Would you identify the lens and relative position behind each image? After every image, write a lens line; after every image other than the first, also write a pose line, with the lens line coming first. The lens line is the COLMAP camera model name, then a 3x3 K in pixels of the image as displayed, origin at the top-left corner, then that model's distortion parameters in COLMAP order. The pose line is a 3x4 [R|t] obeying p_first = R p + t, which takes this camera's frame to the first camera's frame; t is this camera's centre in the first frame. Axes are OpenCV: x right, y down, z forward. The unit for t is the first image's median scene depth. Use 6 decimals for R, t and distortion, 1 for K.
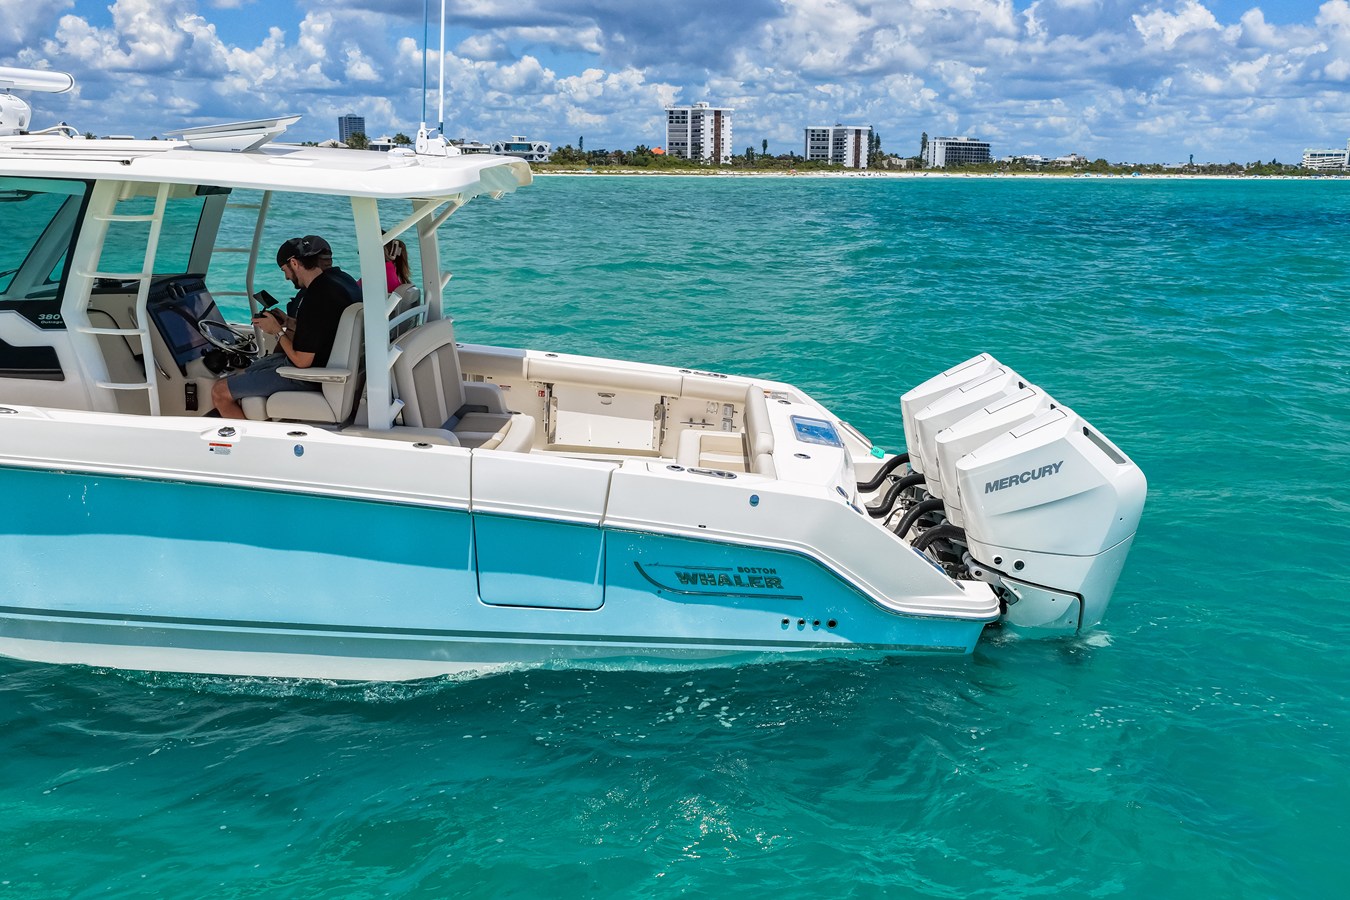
lens RADIAL K [[1201.0, 0, 665.4], [0, 1201.0, 460.4], [0, 0, 1]] dist [0.004446, 0.001872]
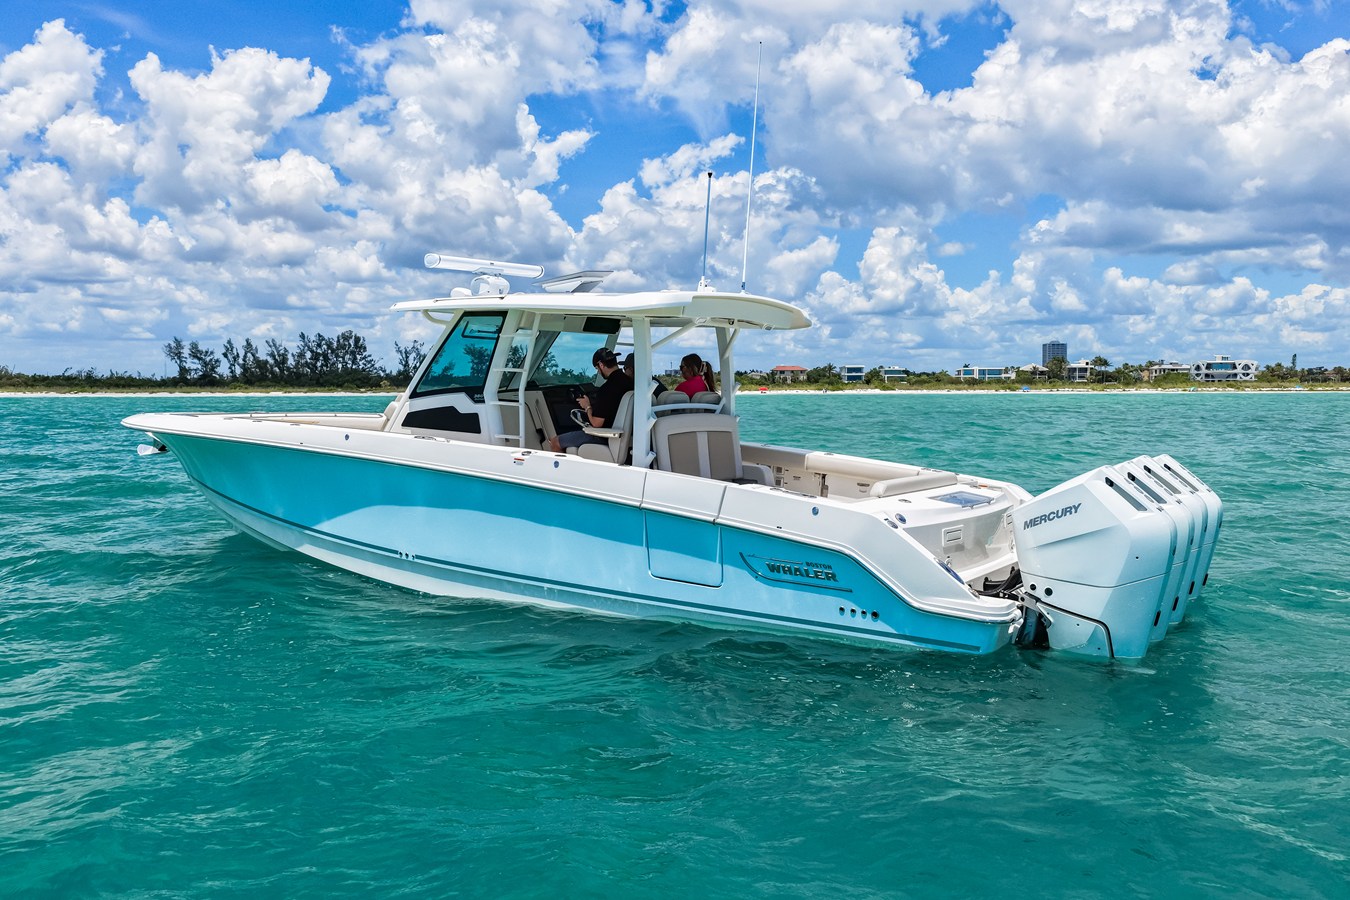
lens RADIAL K [[1132.5, 0, 667.4], [0, 1132.5, 459.3], [0, 0, 1]] dist [0.013210, 0.015290]
pose [[0.836841, 0.022835, -0.546970, 0.523904], [-0.119921, 0.982510, -0.142456, 0.145998], [0.534151, 0.184806, 0.824942, -0.145667]]
